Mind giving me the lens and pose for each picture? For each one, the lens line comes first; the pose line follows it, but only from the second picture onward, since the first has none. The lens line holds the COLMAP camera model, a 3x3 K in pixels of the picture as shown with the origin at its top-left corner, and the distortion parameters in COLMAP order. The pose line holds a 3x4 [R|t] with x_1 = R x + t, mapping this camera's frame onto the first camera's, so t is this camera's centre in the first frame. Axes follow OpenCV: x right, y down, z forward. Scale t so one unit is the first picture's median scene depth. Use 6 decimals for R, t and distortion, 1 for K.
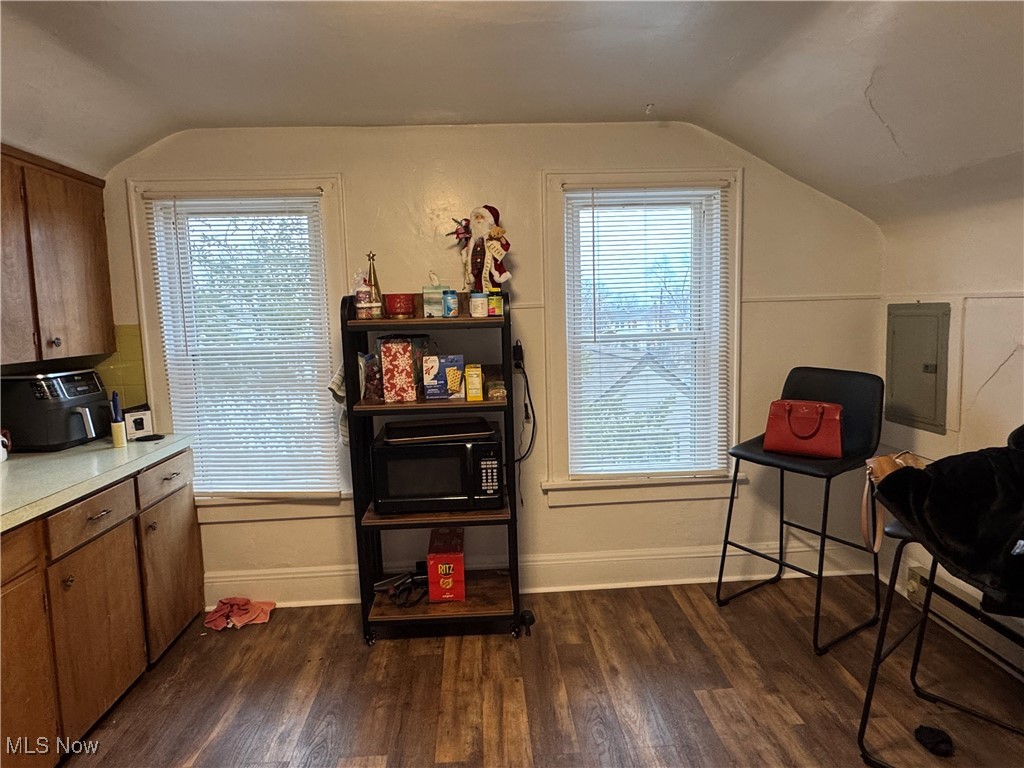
lens RADIAL K [[609.7, 0, 510.3], [0, 609.7, 382.9], [0, 0, 1]] dist [-0.004930, 0.000896]
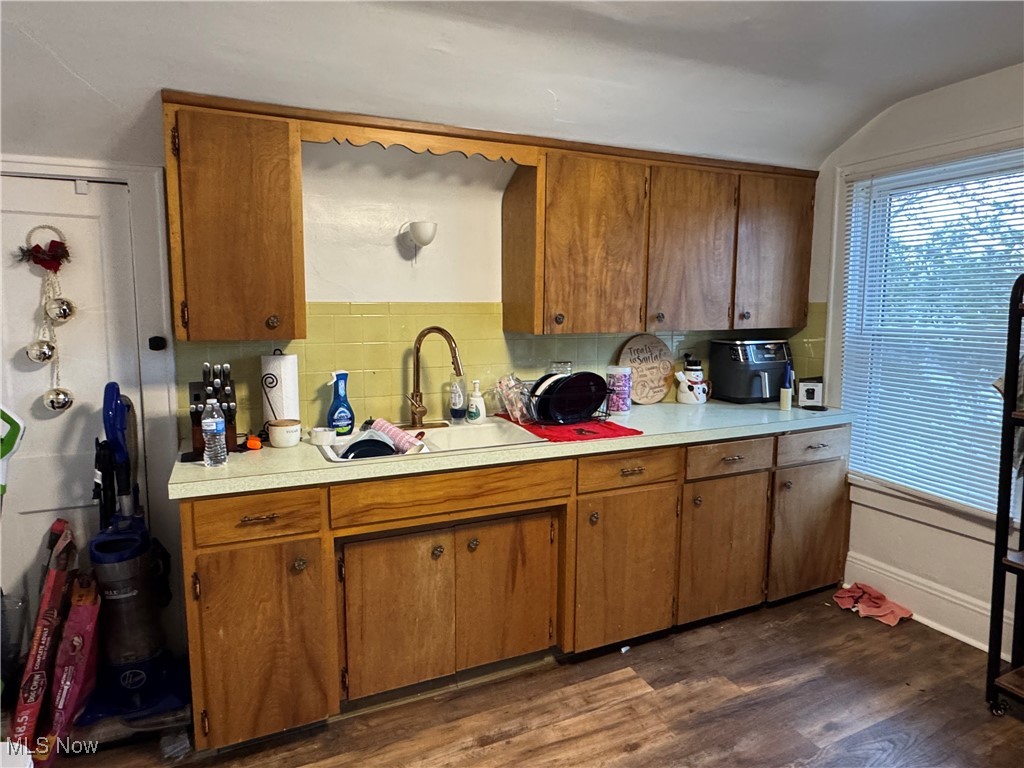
lens RADIAL K [[609.7, 0, 510.0], [0, 609.7, 383.2], [0, 0, 1]] dist [-0.004930, 0.000896]
pose [[0.364077, 0.141982, -0.920483, 0.217562], [-0.109634, 0.987974, 0.109029, -0.012715], [0.924894, 0.061221, 0.375265, 0.099413]]
